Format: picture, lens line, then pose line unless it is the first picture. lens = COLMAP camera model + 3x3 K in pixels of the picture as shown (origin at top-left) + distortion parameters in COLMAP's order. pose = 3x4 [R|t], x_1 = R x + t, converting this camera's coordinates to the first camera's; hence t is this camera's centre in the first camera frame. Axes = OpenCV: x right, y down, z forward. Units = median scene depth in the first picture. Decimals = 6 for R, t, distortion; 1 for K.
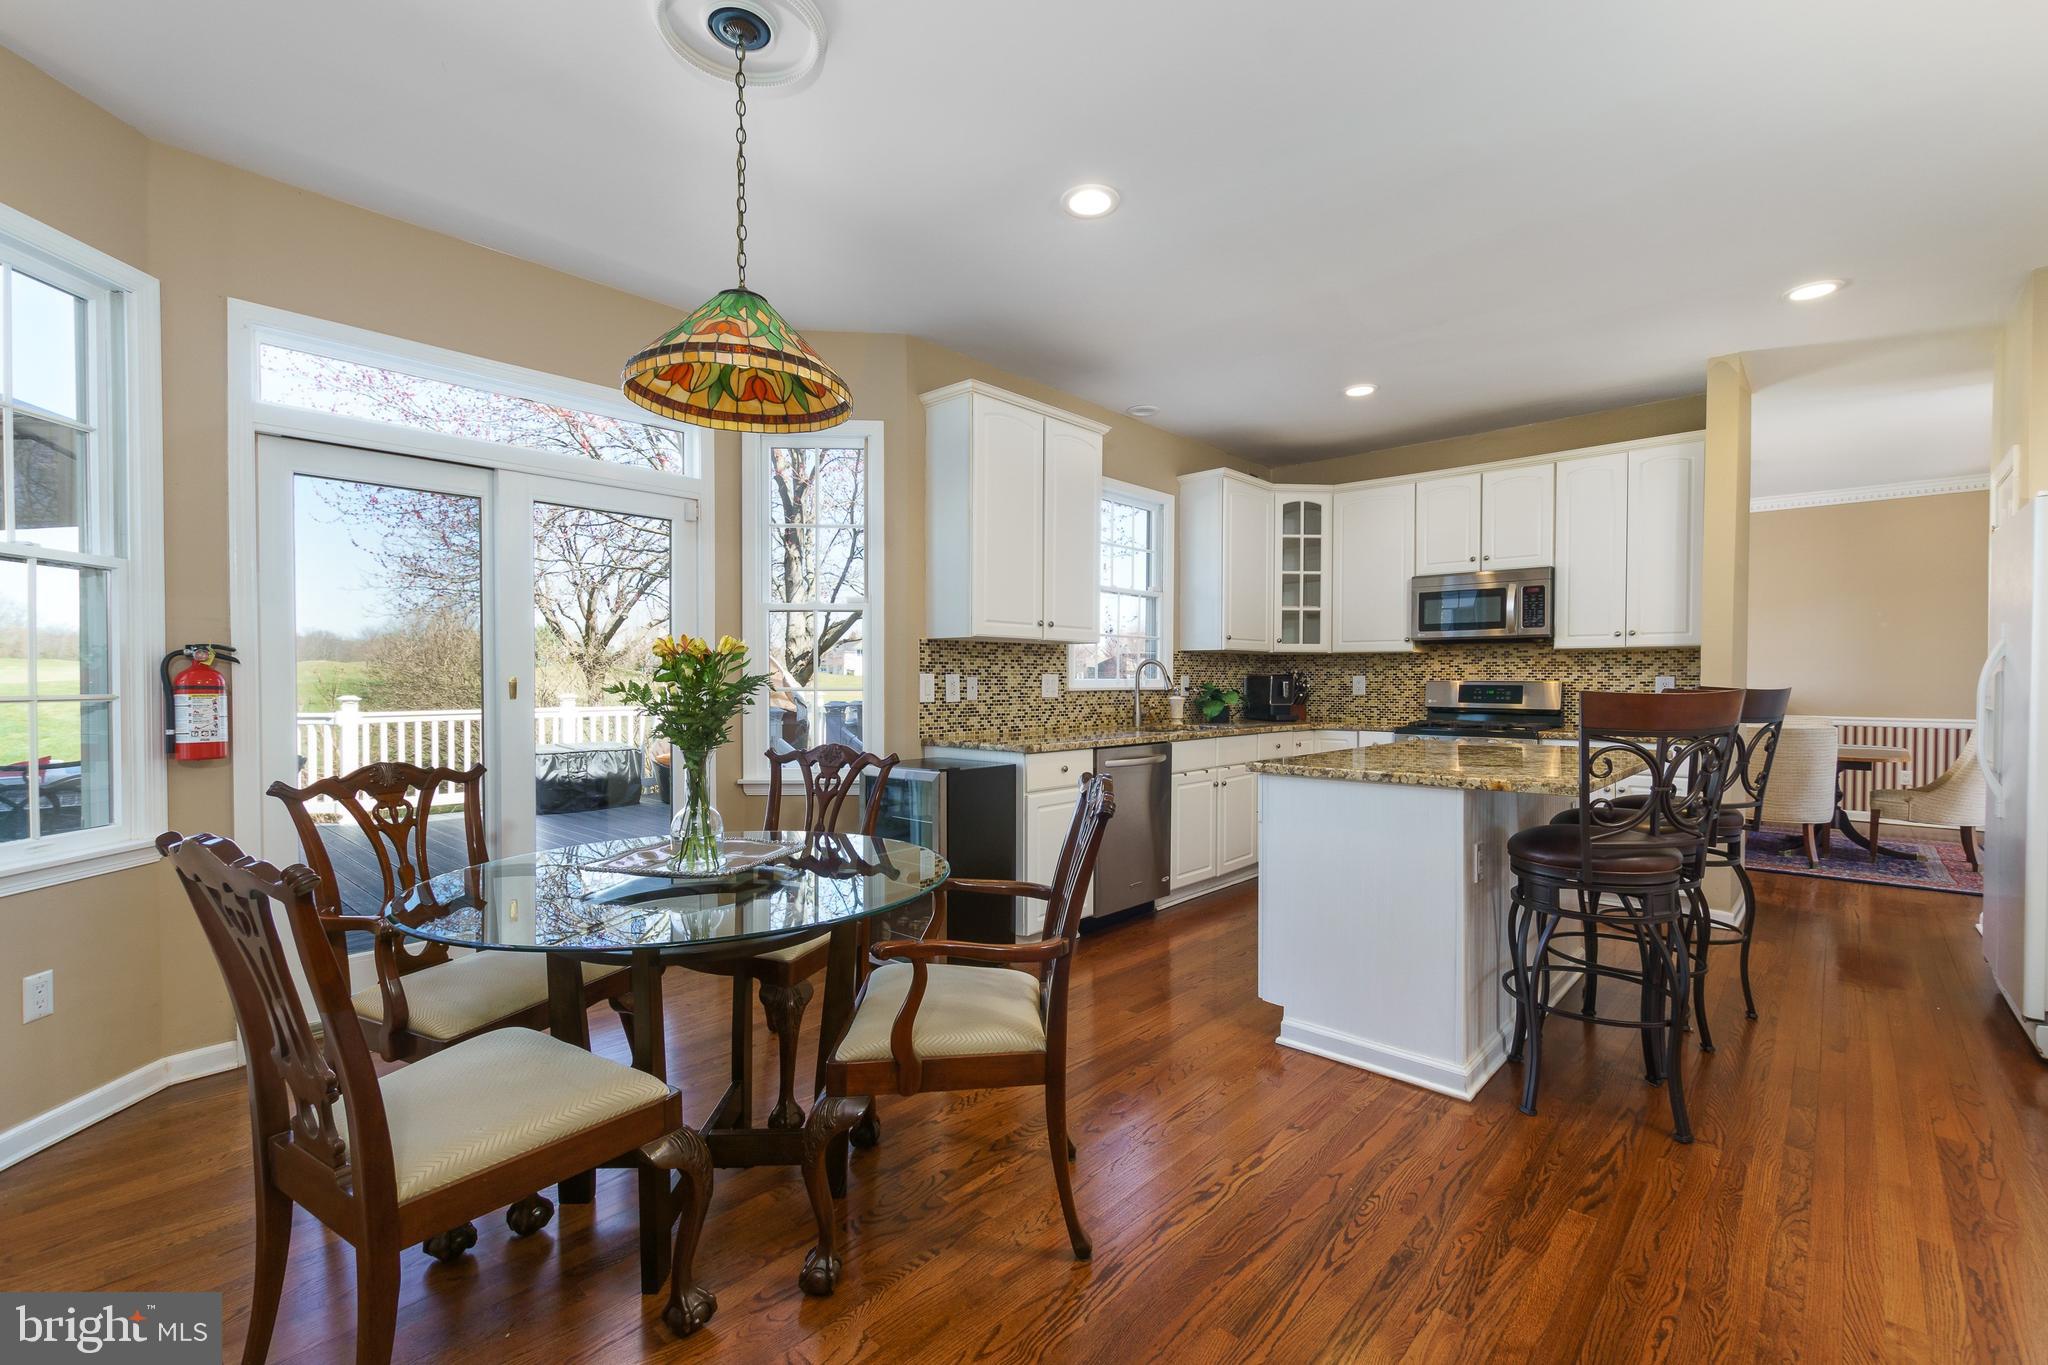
lens RADIAL K [[893.8, 0, 1024.2], [0, 893.8, 691.5], [0, 0, 1]] dist [0.010114, -0.002992]
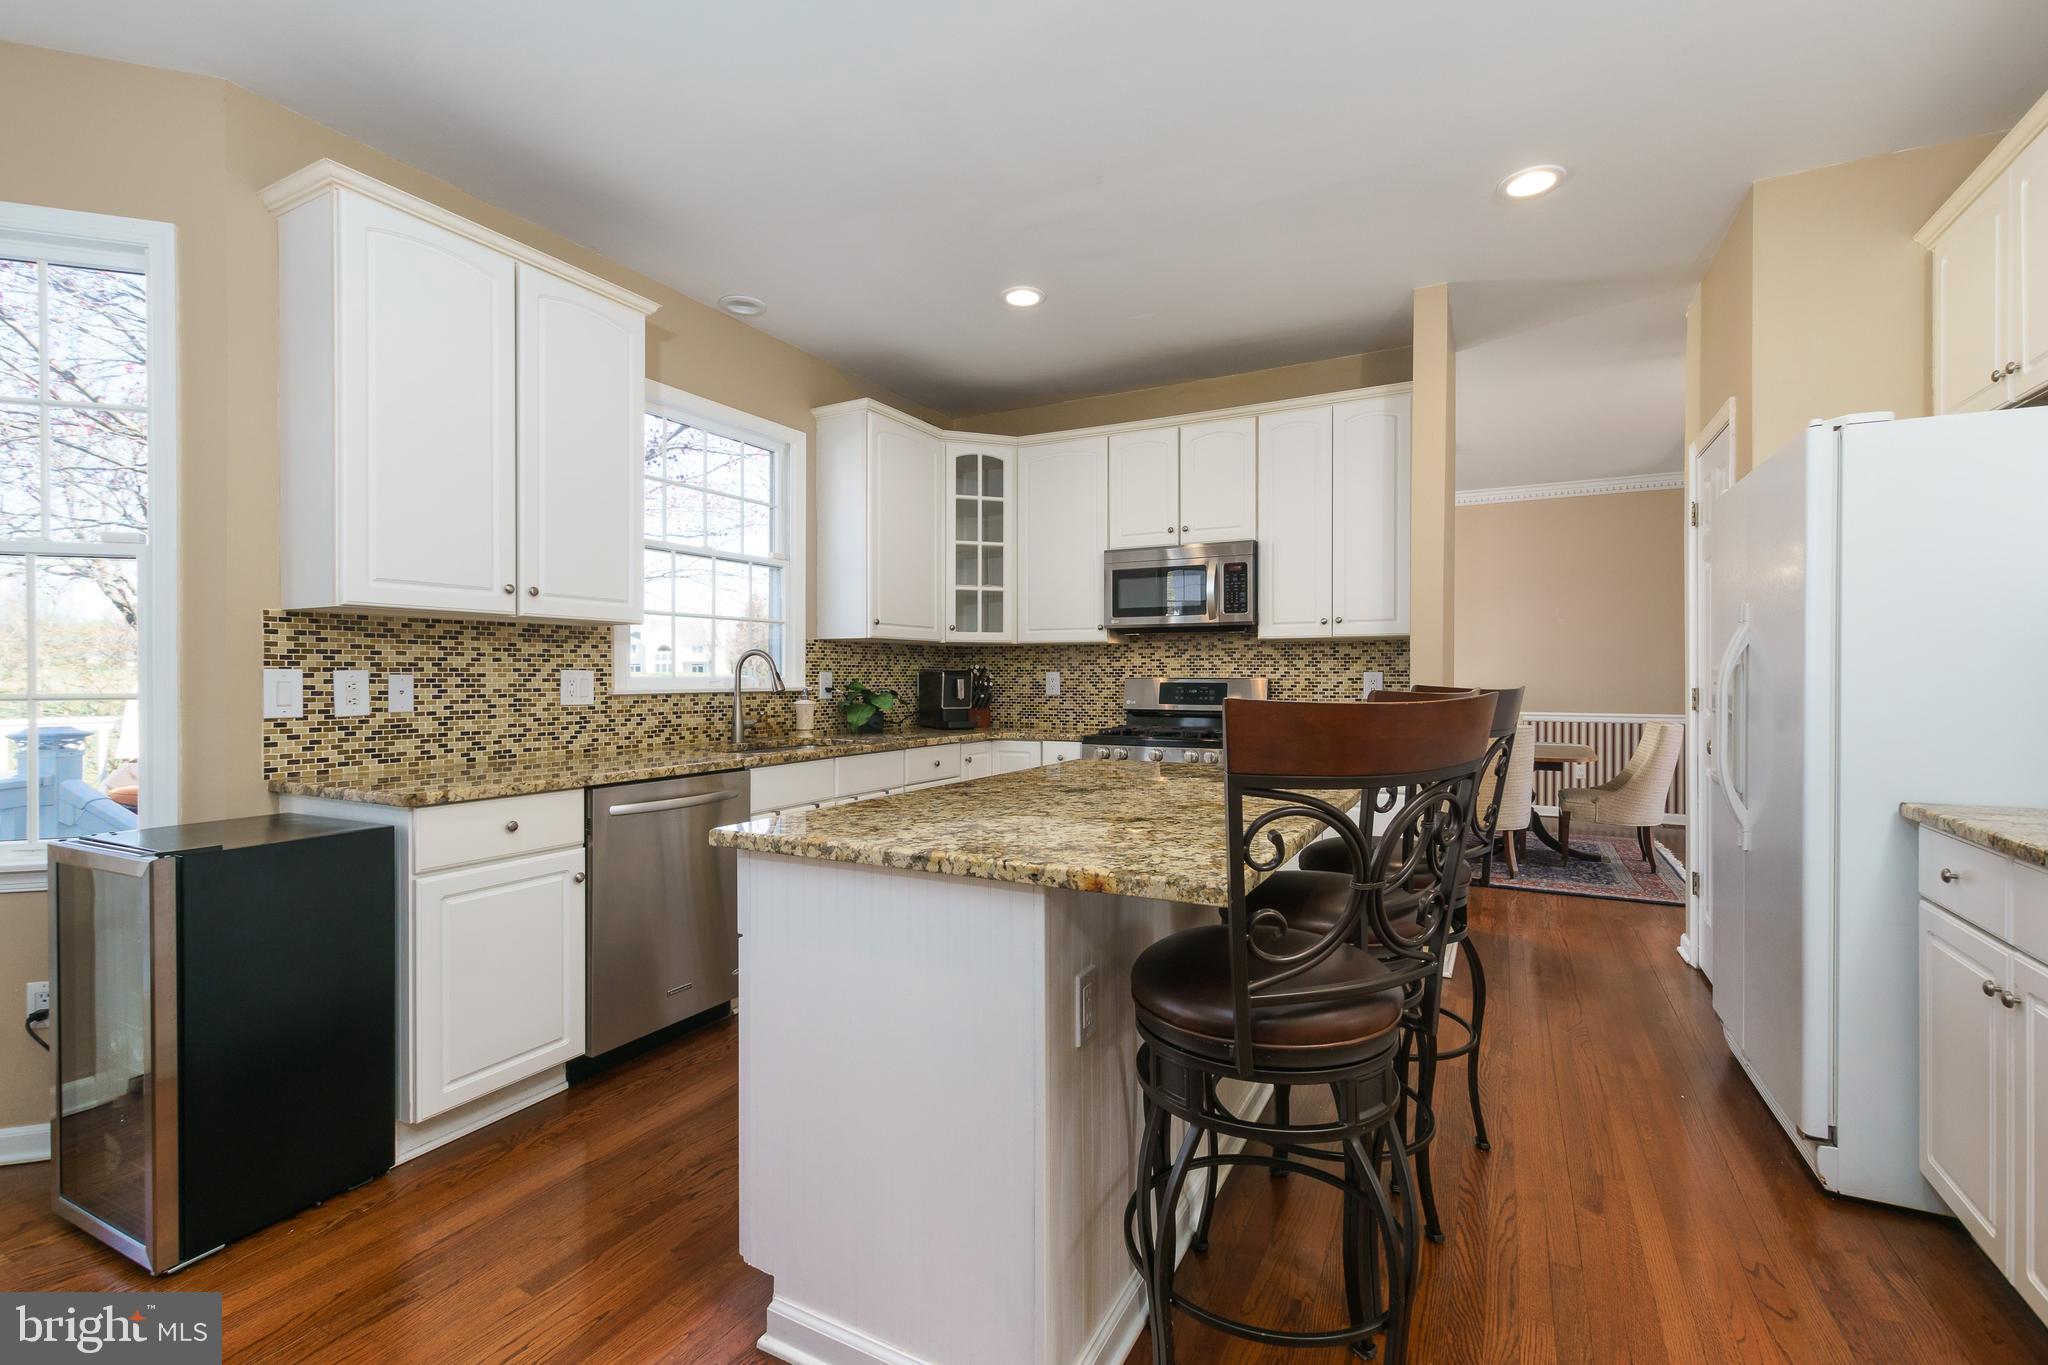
lens RADIAL K [[893.8, 0, 1032.0], [0, 893.8, 682.4], [0, 0, 1]] dist [0.010114, -0.002992]
pose [[0.967632, -0.004718, 0.252321, 0.187991], [0.006479, 0.999960, -0.006149, -0.003816], [-0.252282, 0.007585, 0.967624, 0.262739]]
